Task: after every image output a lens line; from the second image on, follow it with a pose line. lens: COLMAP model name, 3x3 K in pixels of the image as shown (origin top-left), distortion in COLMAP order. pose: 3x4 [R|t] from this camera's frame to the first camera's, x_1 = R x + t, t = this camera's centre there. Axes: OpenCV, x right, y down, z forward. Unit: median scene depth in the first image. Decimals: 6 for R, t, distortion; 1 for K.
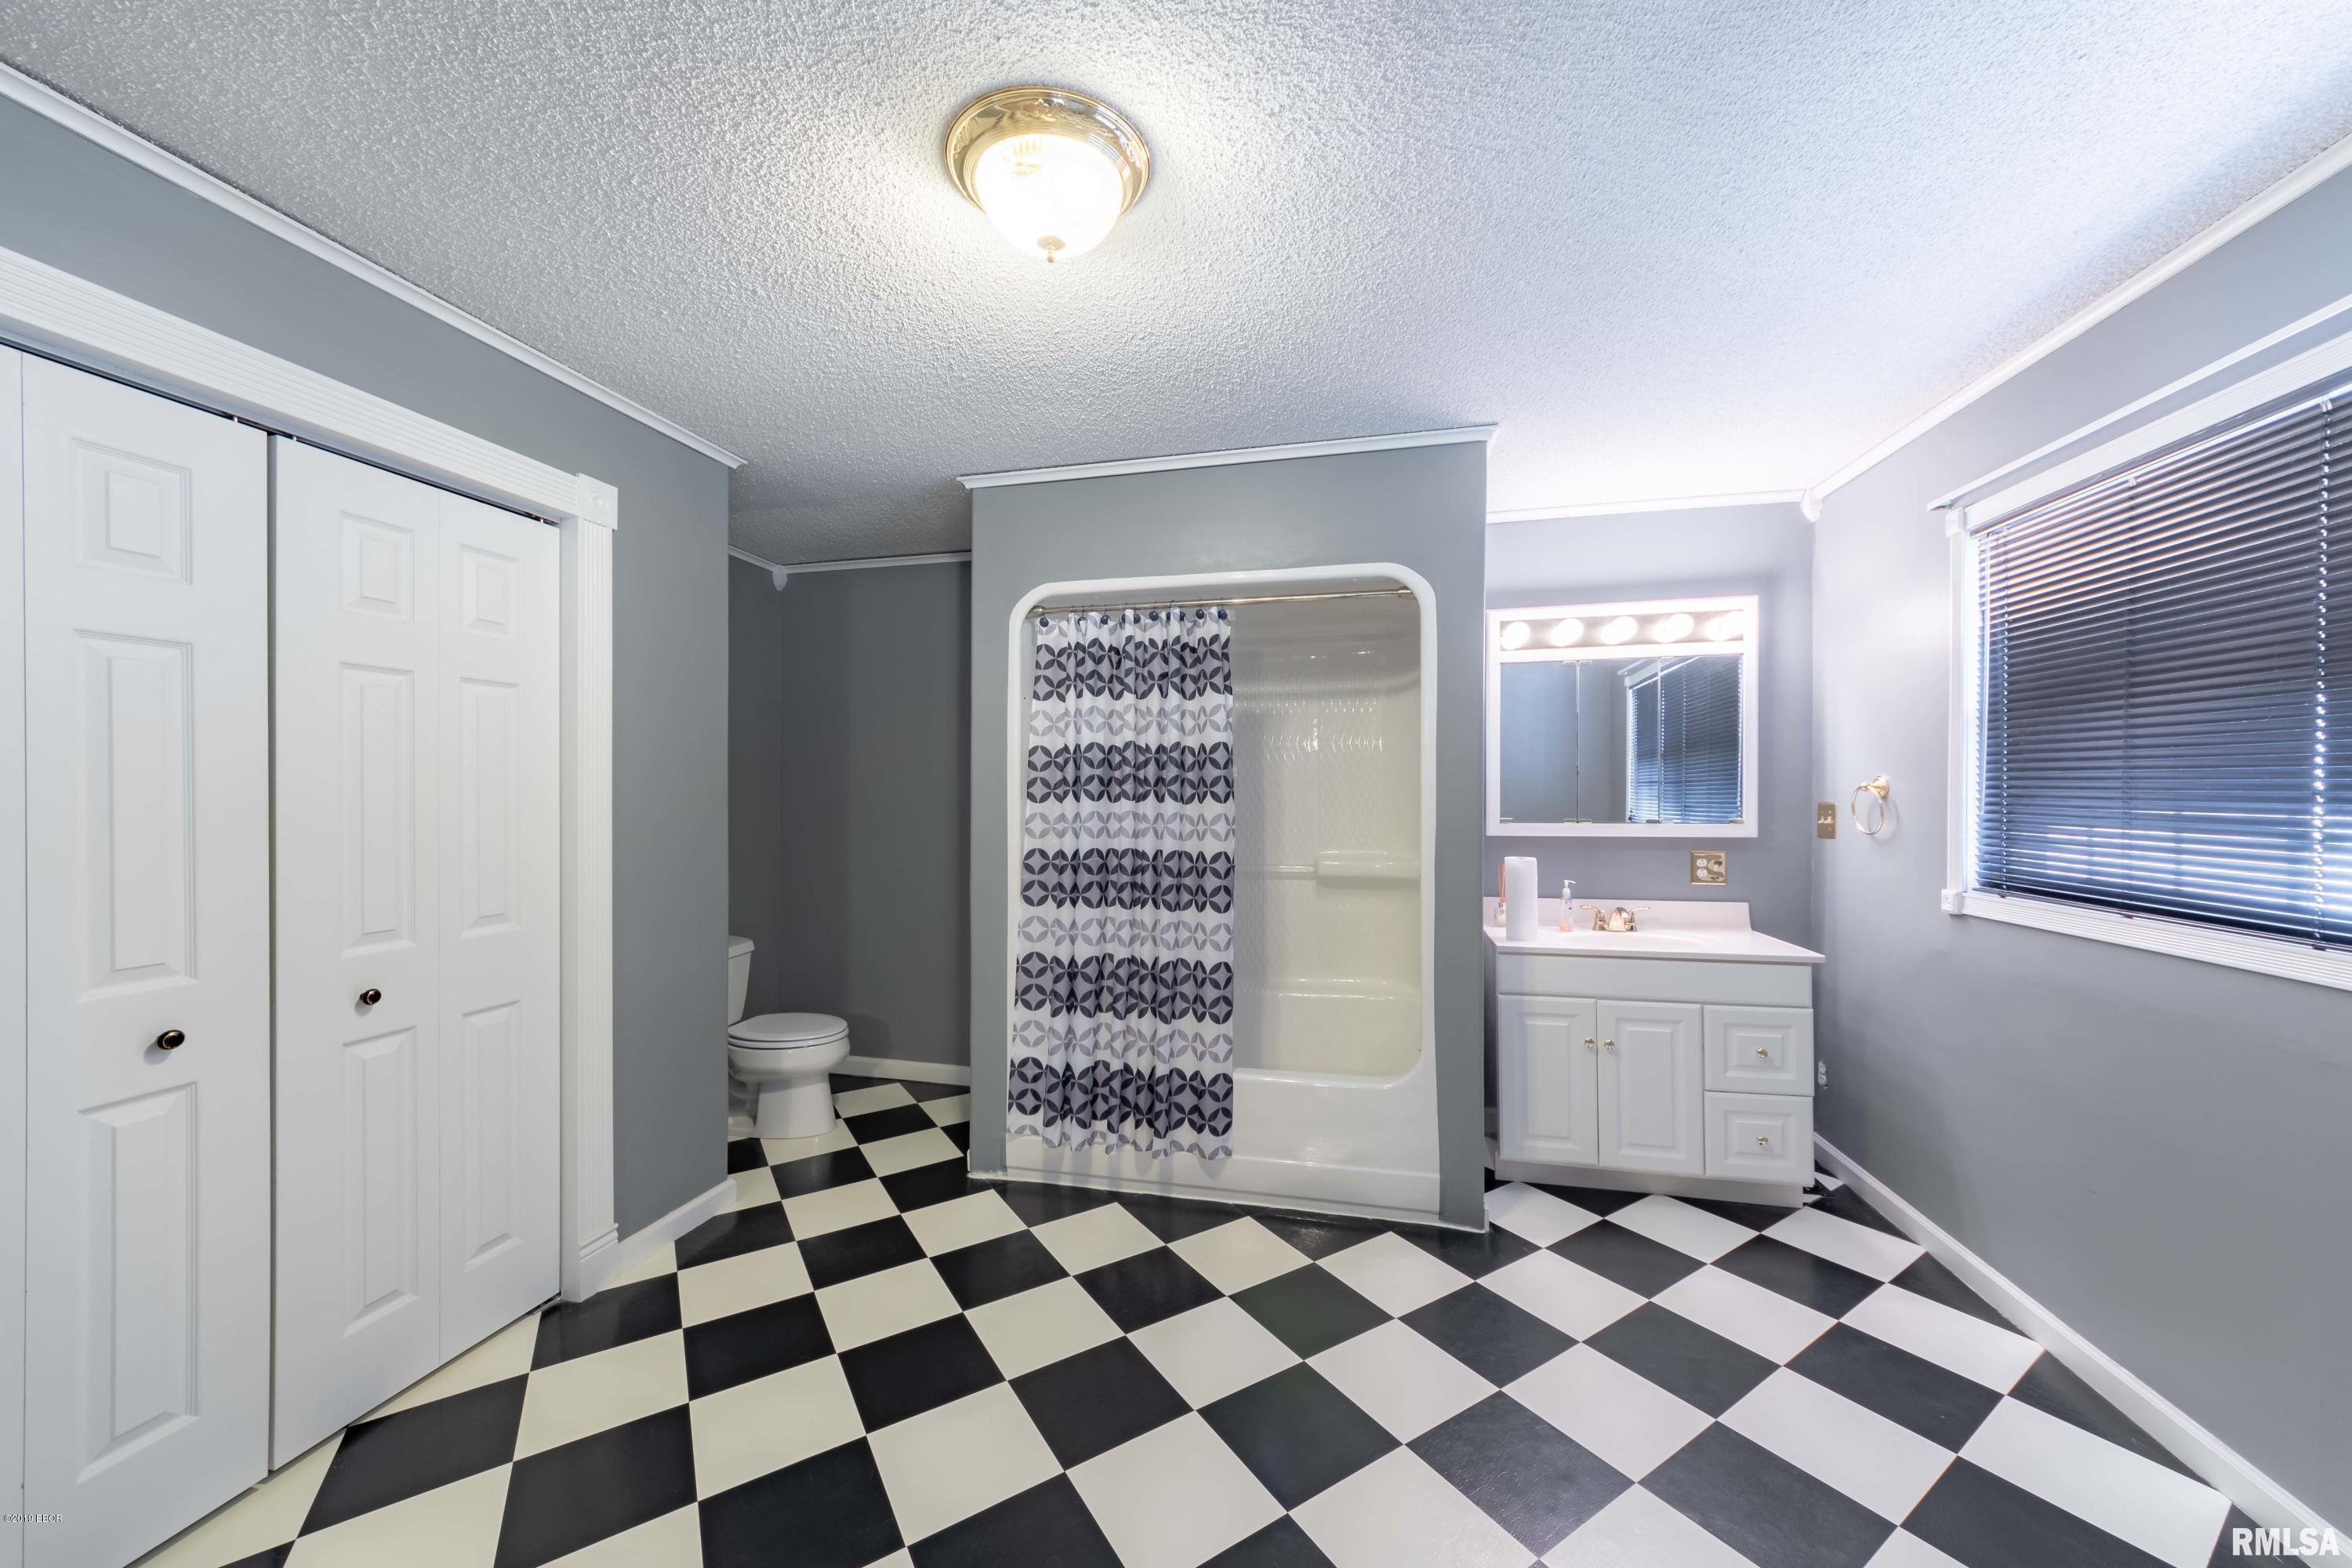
lens RADIAL K [[865.4, 0, 1211.9], [0, 865.4, 793.8], [0, 0, 1]] dist [0.001485, -0.000499]
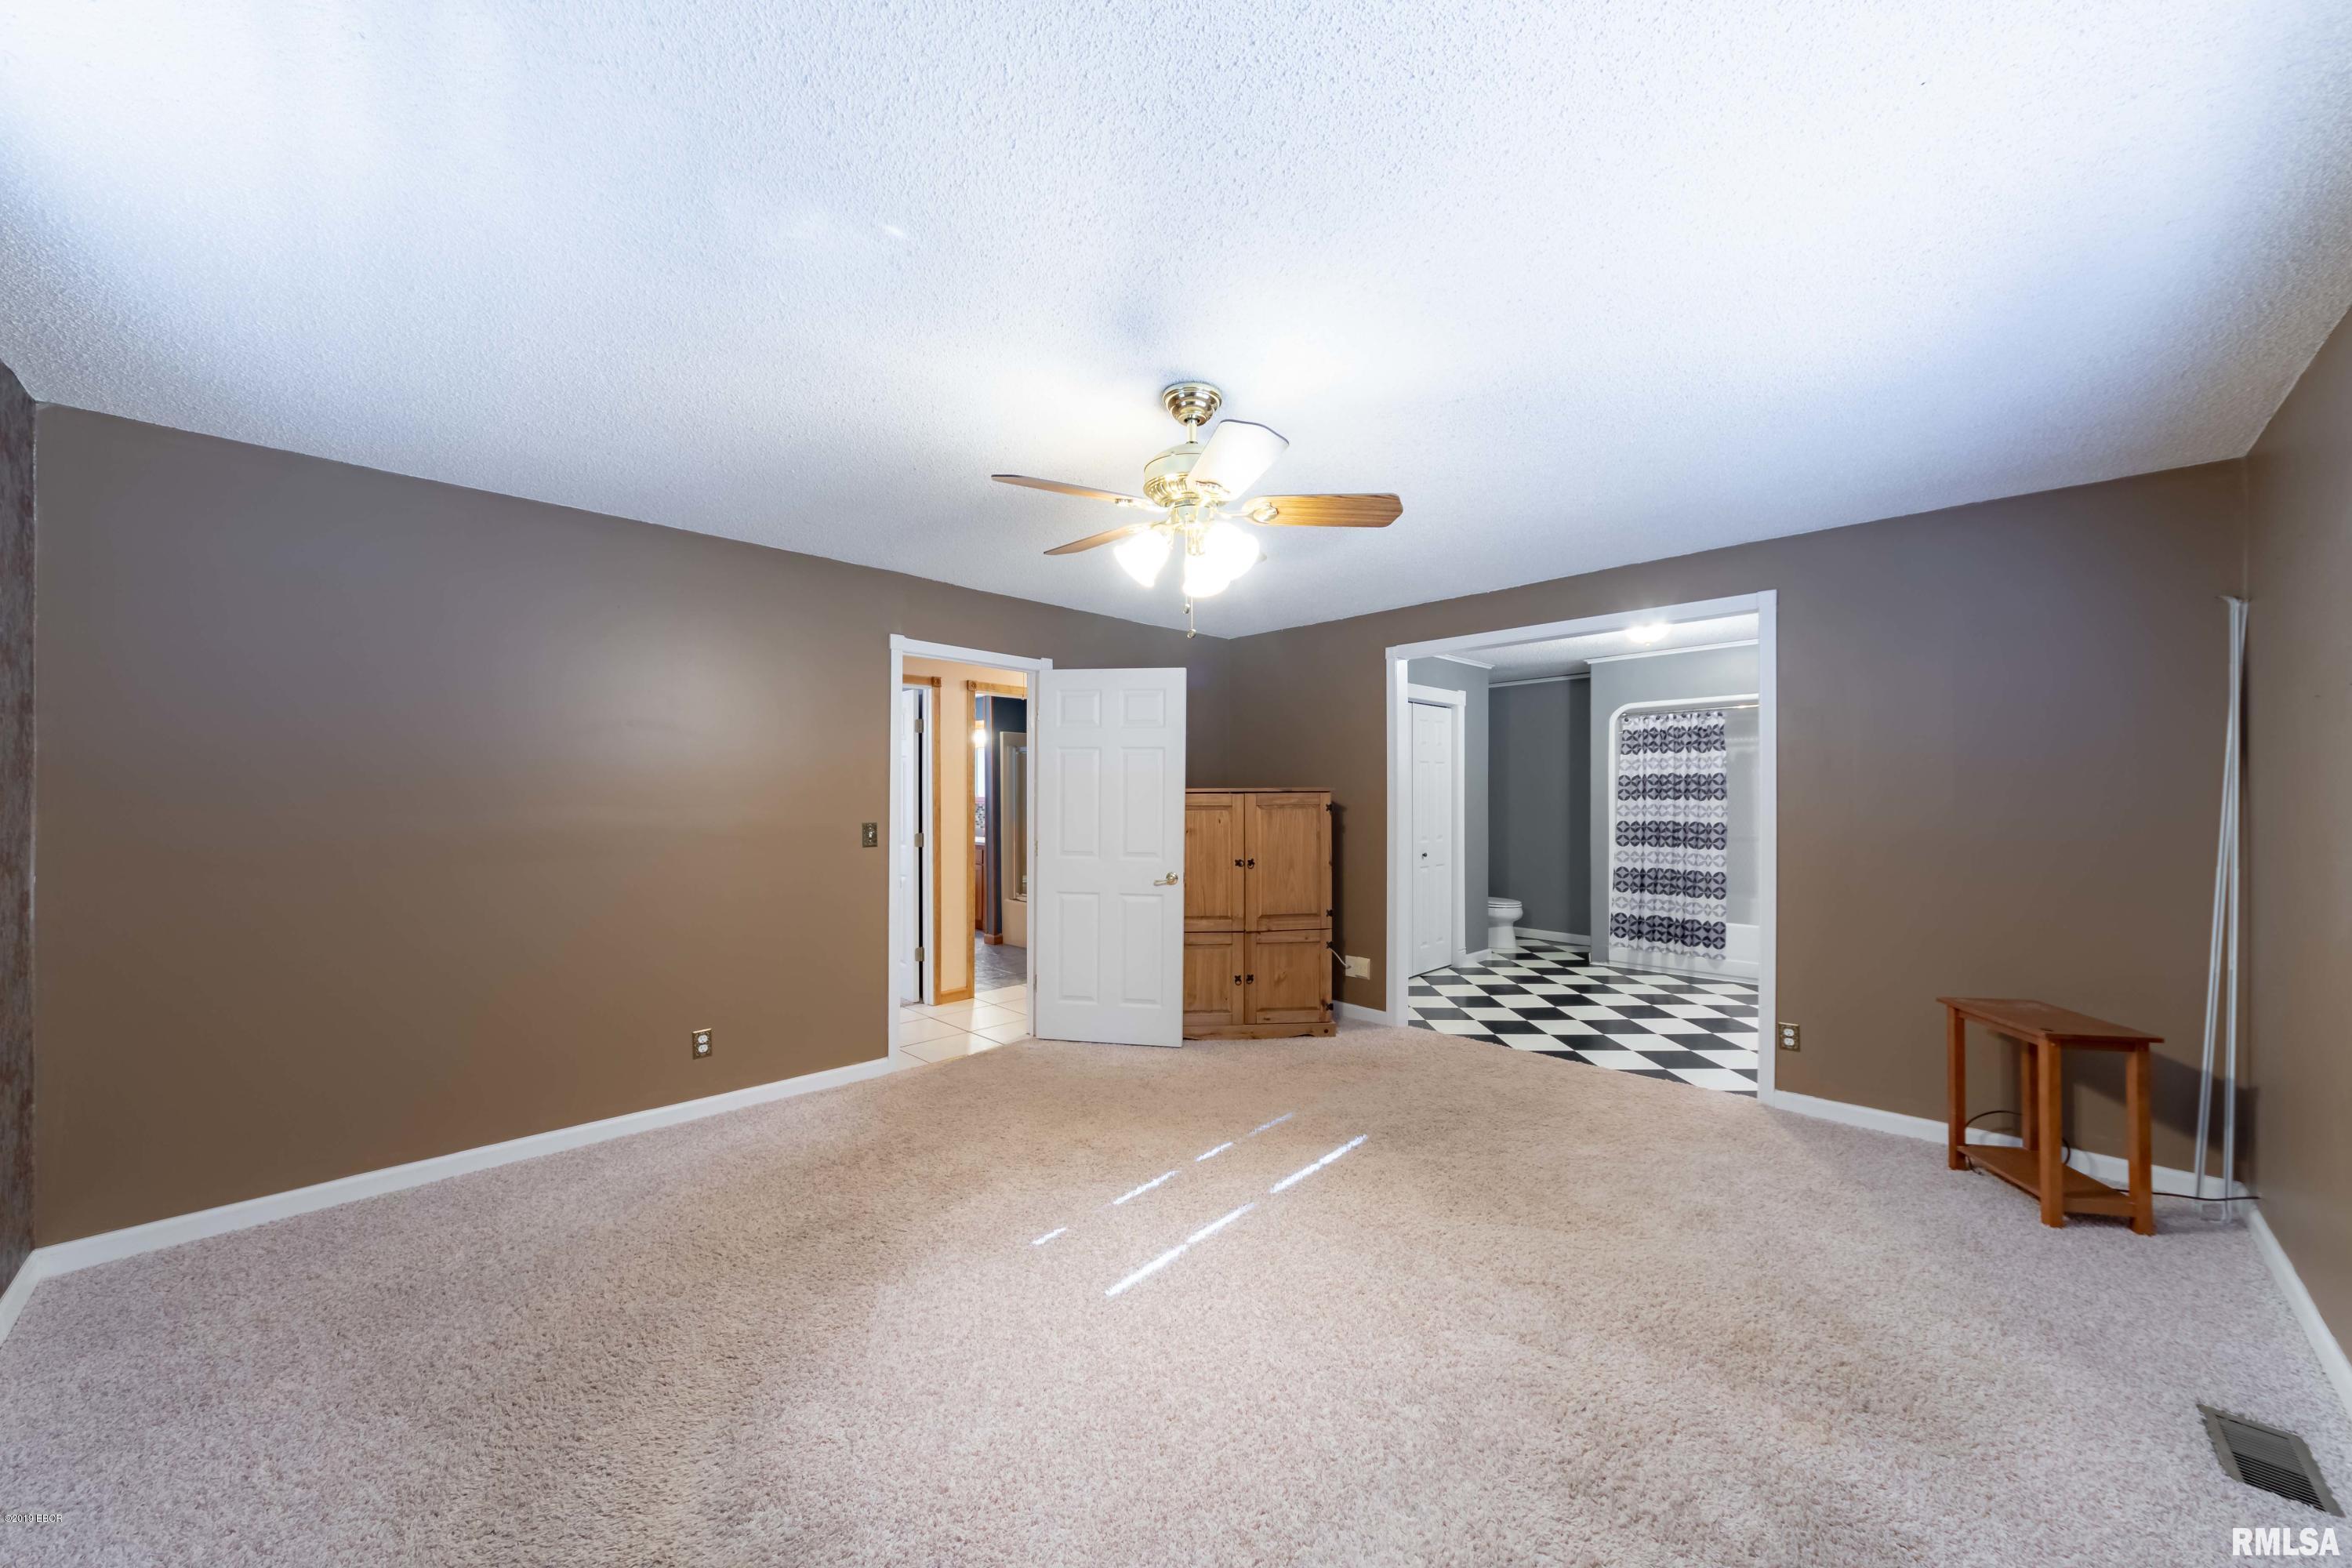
lens RADIAL K [[865.4, 0, 1170.6], [0, 865.4, 796.7], [0, 0, 1]] dist [0.001485, -0.000499]
pose [[0.829194, -0.002604, -0.558955, 0.082092], [0.002332, 0.999997, -0.001200, 0.000736], [0.558957, -0.000308, 0.829197, -1.567748]]
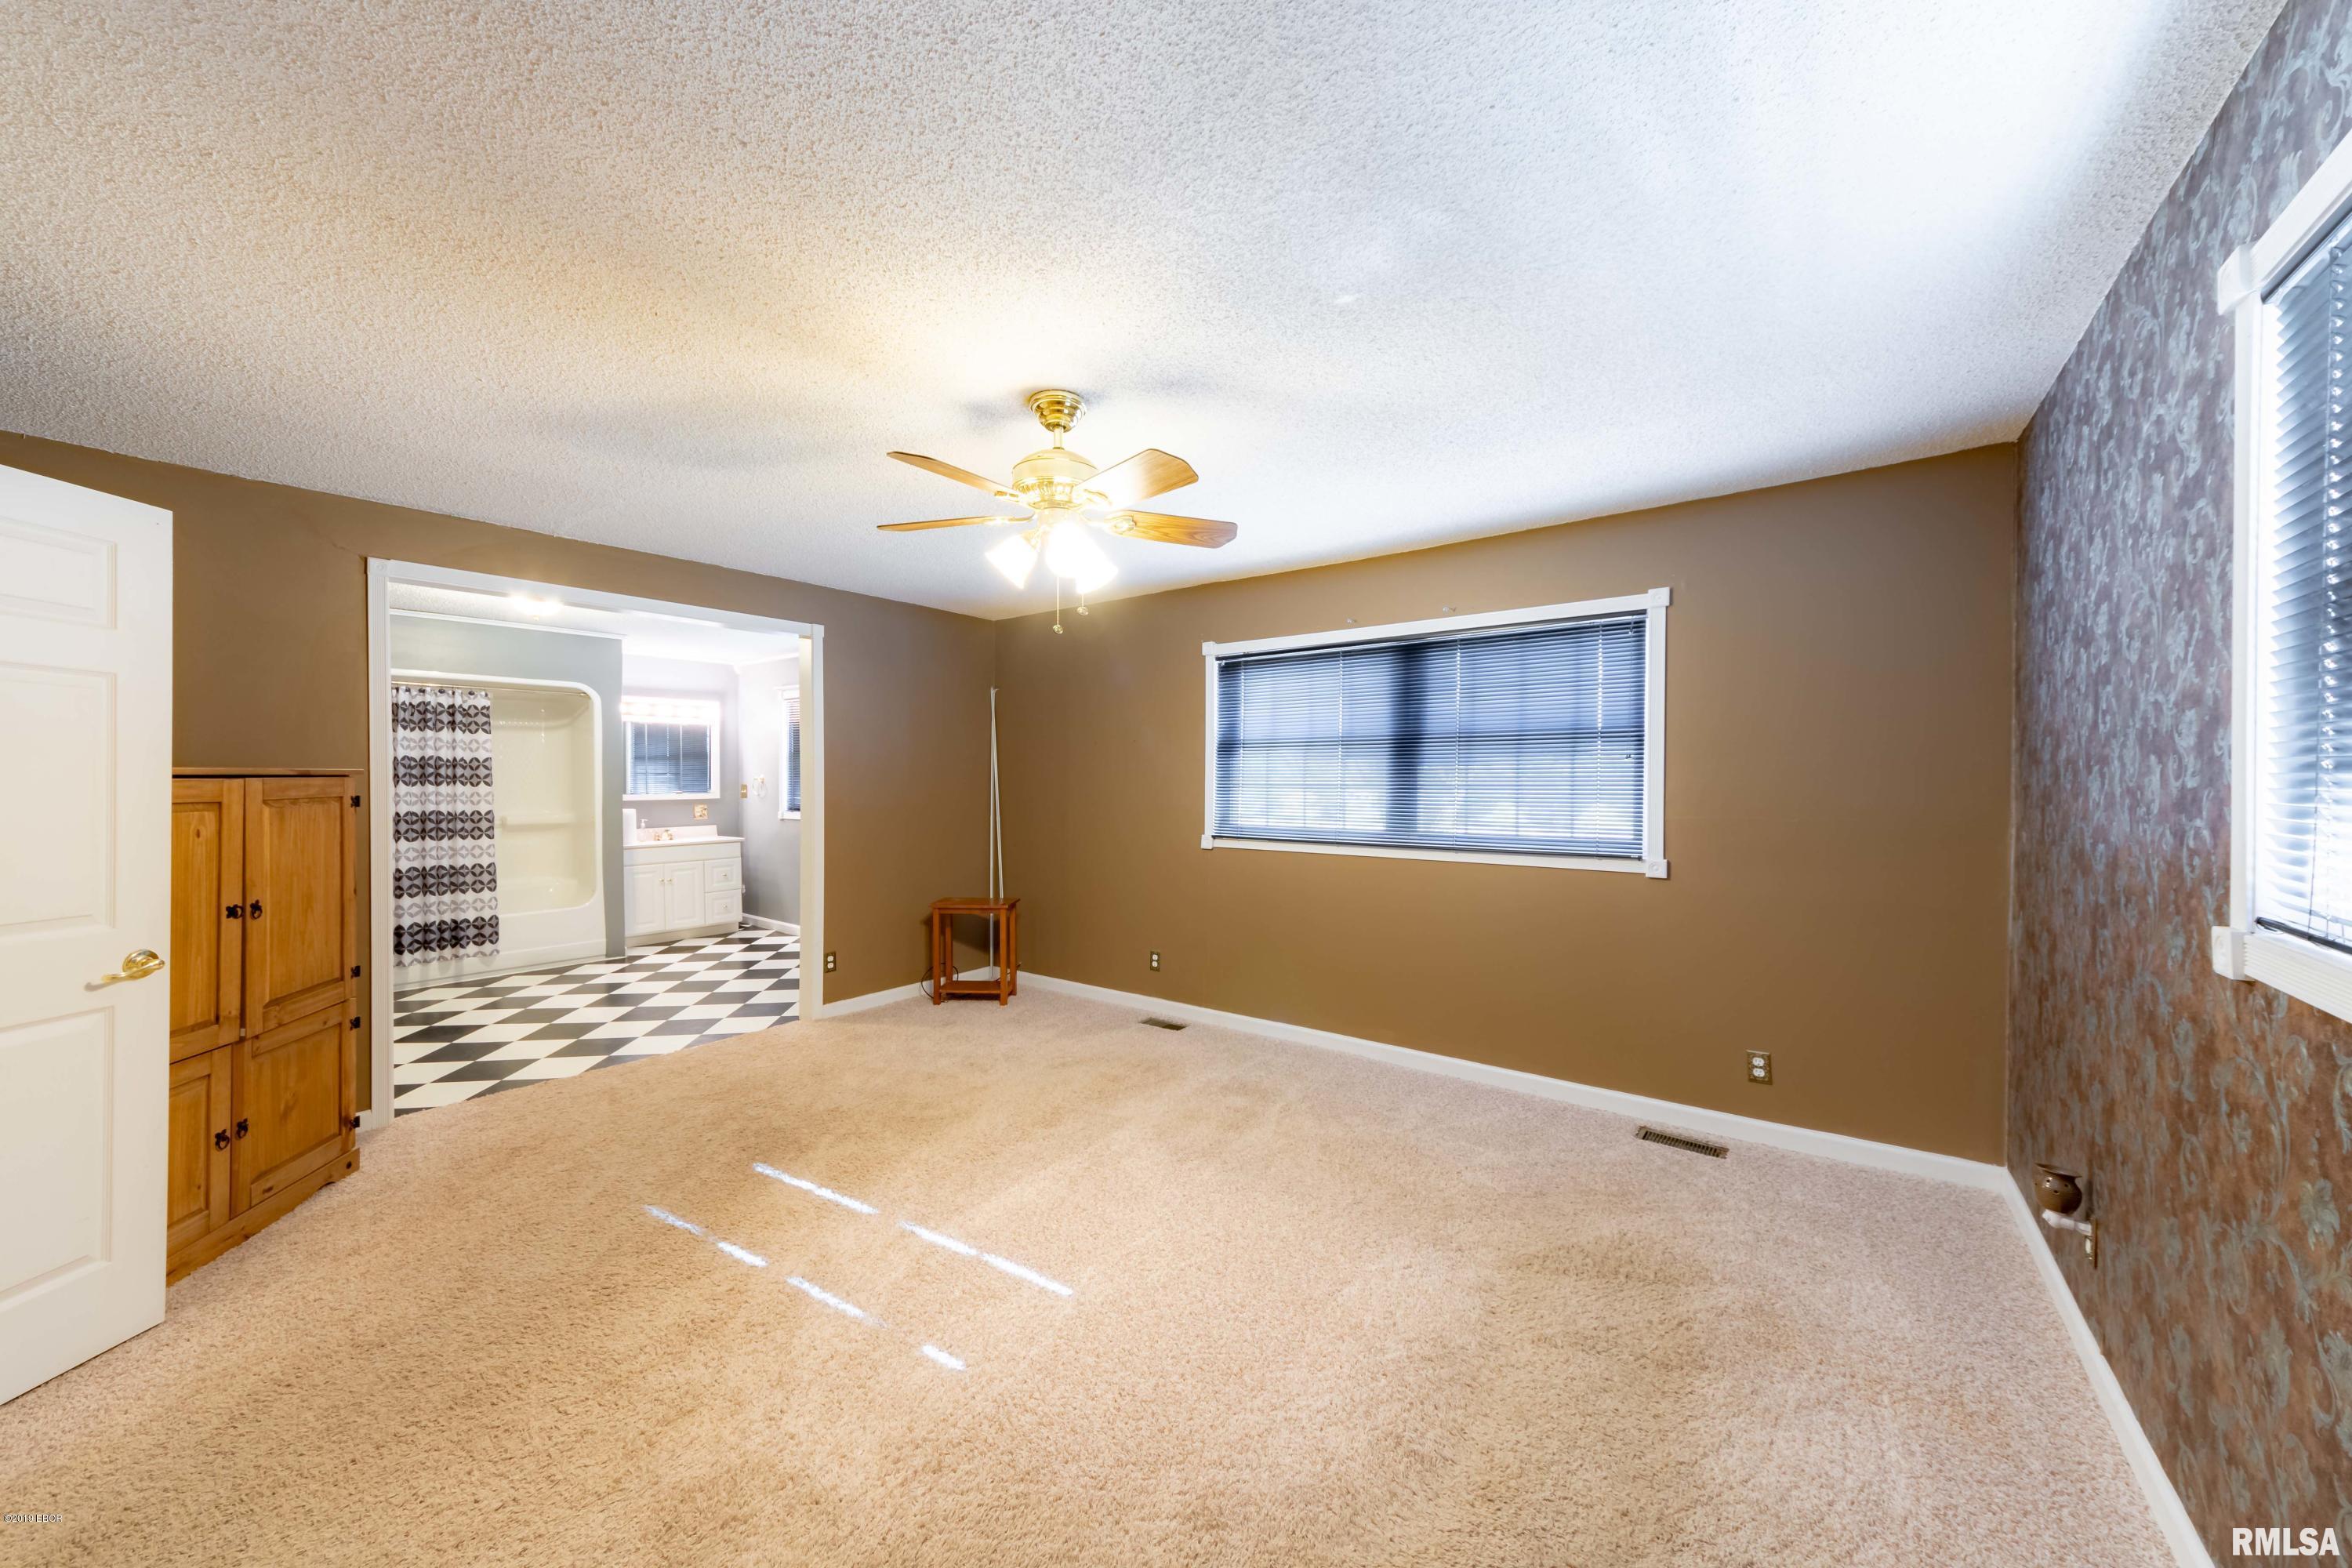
lens RADIAL K [[865.4, 0, 1189.4], [0, 865.4, 782.9], [0, 0, 1]] dist [0.001485, -0.000499]
pose [[0.405229, -0.005236, 0.914200, -1.172602], [0.001468, 0.999986, 0.005077, -0.005325], [-0.914214, -0.000715, 0.405231, -1.334503]]
